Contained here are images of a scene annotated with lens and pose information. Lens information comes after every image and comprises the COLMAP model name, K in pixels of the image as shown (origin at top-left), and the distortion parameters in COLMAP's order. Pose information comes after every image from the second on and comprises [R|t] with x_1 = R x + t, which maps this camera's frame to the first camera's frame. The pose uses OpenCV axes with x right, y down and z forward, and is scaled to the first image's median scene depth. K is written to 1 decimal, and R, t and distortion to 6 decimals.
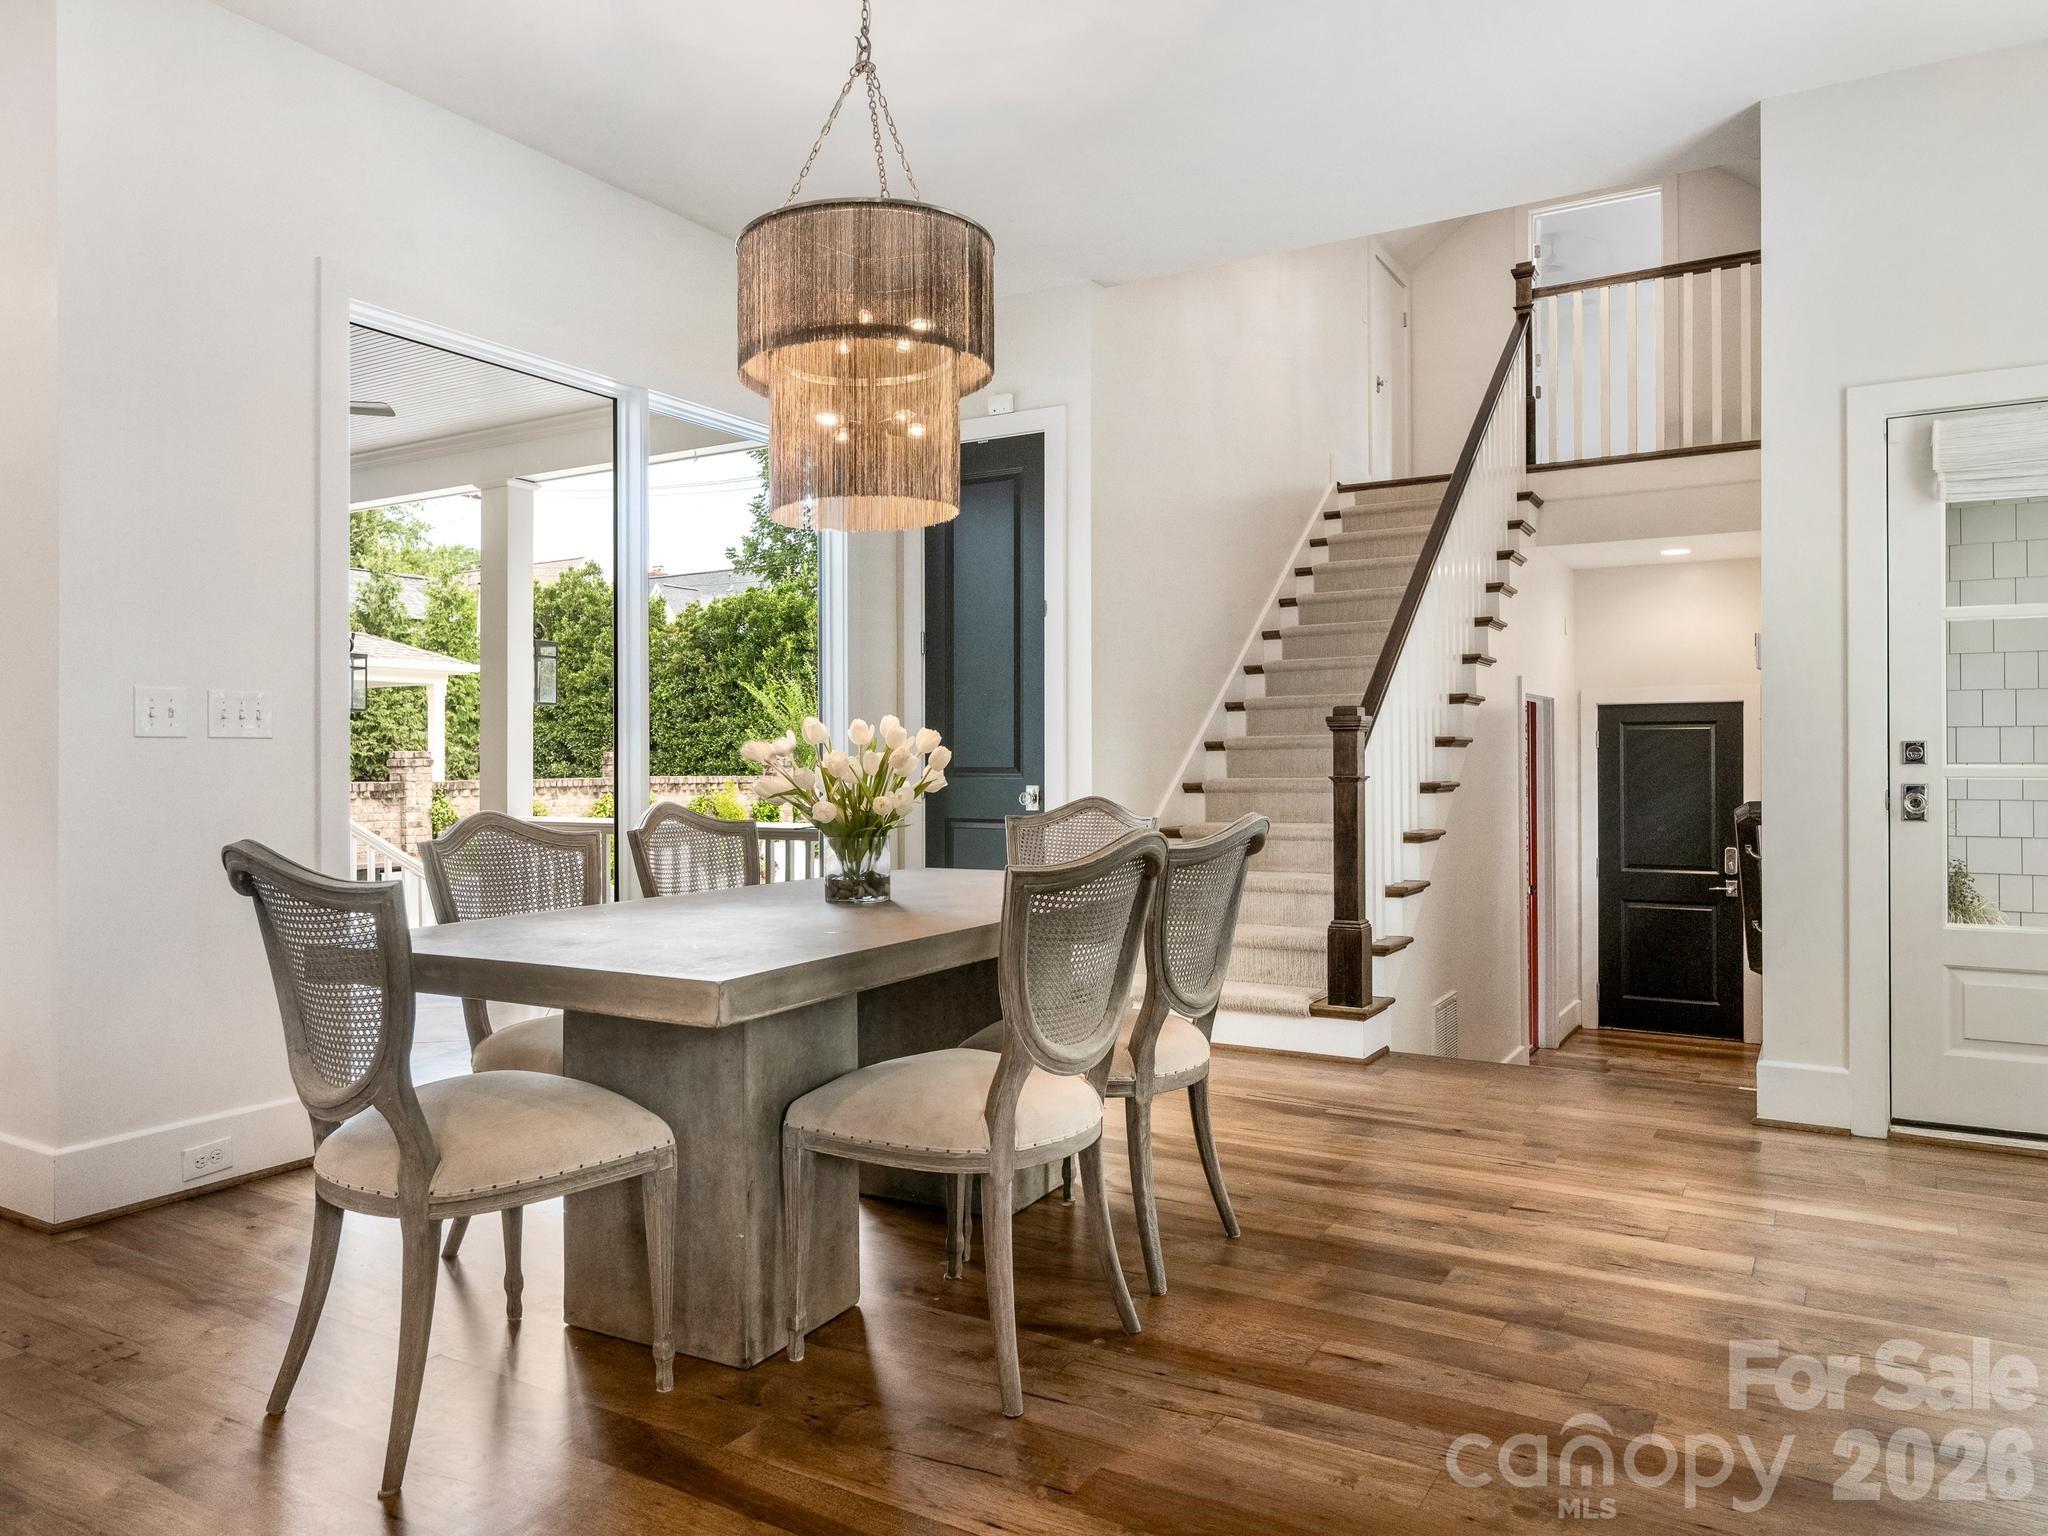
lens RADIAL K [[1384.2, 0, 1024.5], [0, 1384.2, 755.6], [0, 0, 1]] dist [-0.004371, -0.000881]
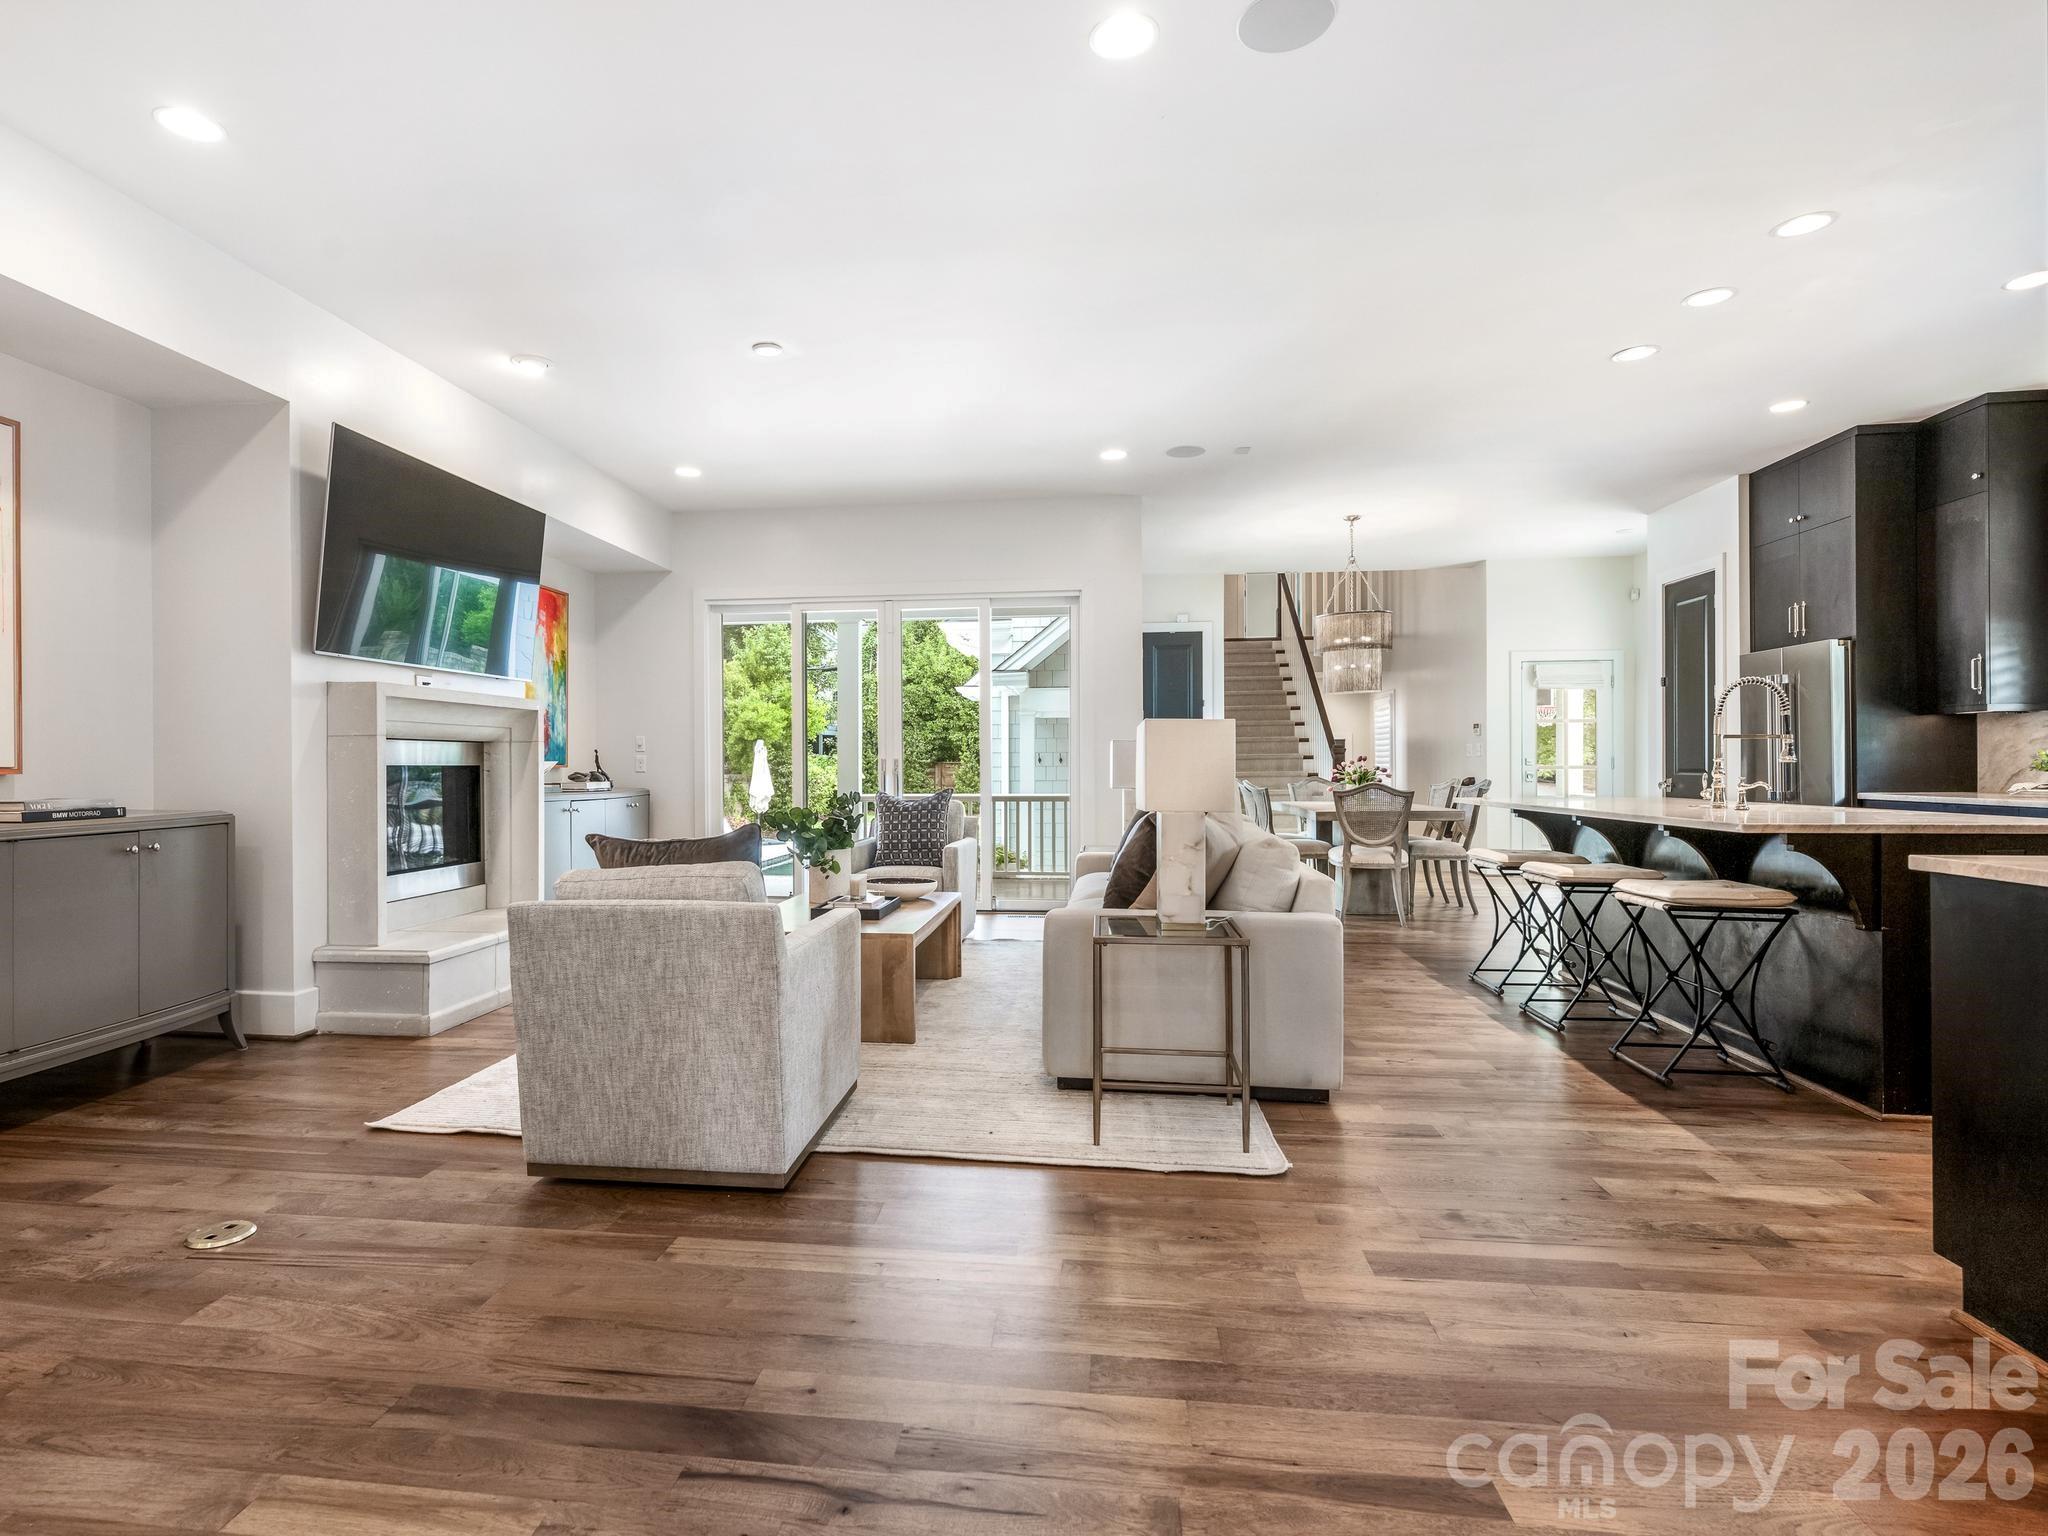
lens RADIAL K [[1067.4, 0, 951.9], [0, 1067.4, 767.9], [0, 0, 1]] dist [-0.004226, -0.001538]
pose [[0.921659, -0.002653, 0.387991, -0.902697], [0.000651, 0.999986, 0.005290, -0.000885], [-0.388000, -0.004623, 0.921648, -0.462222]]
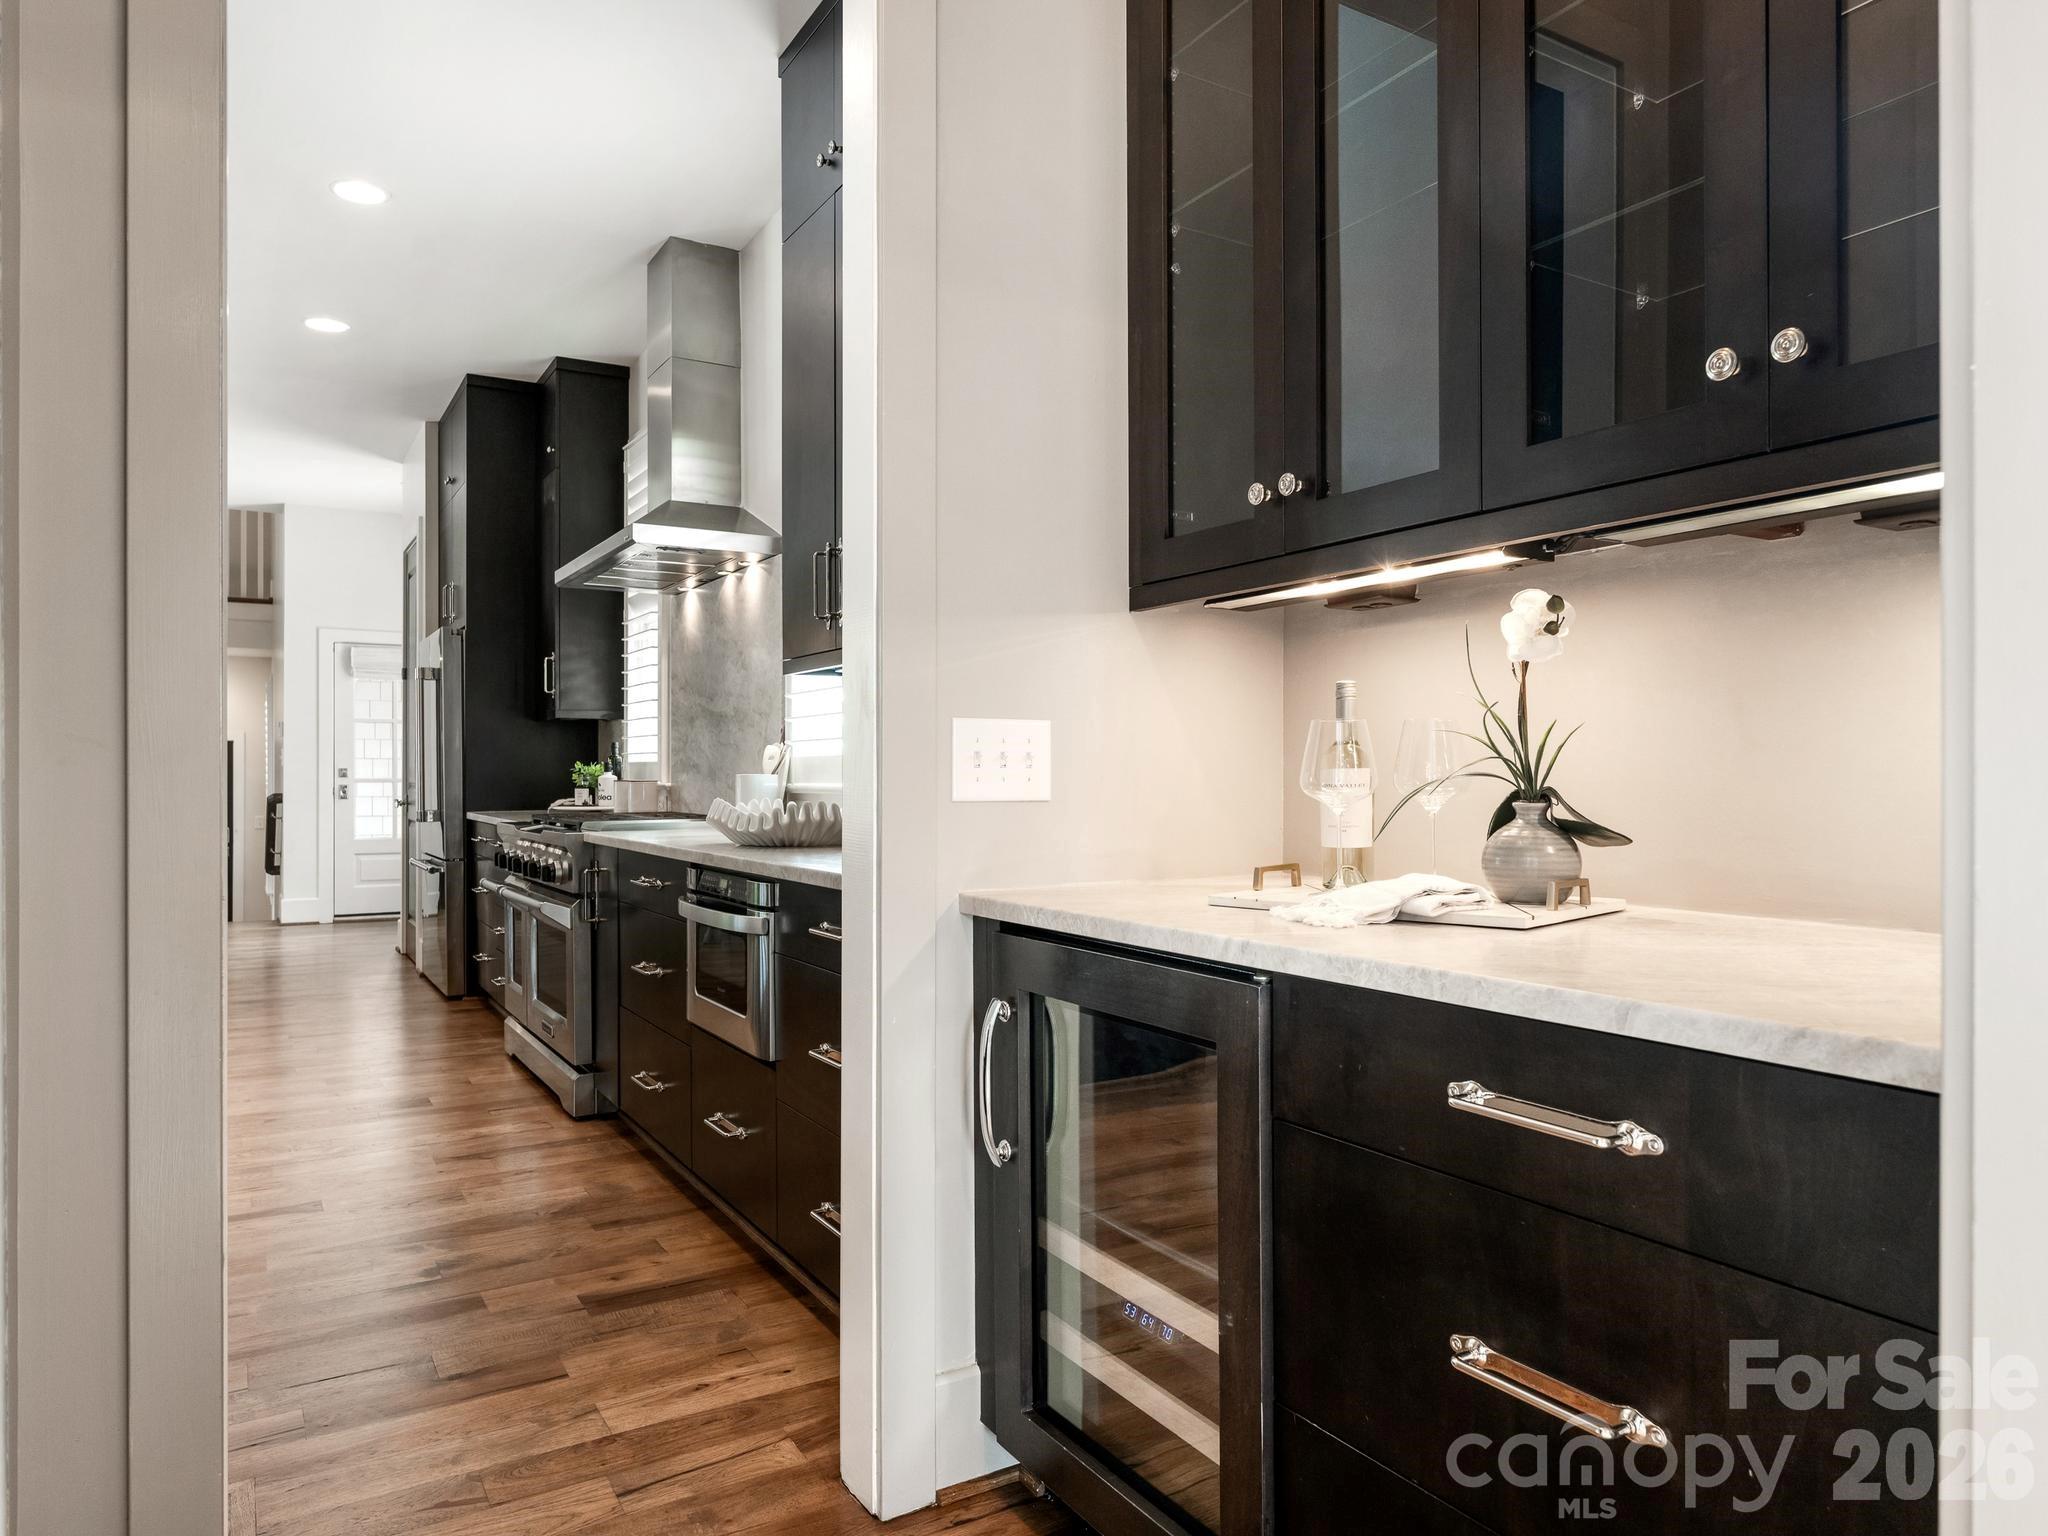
lens RADIAL K [[1308.2, 0, 1036.0], [0, 1308.2, 782.0], [0, 0, 1]] dist [0.006505, -0.000736]
pose [[0.466368, -0.000107, 0.884591, -0.504356], [-0.007261, 0.999966, 0.003949, -0.002066], [-0.884561, -0.008265, 0.466352, -0.707049]]
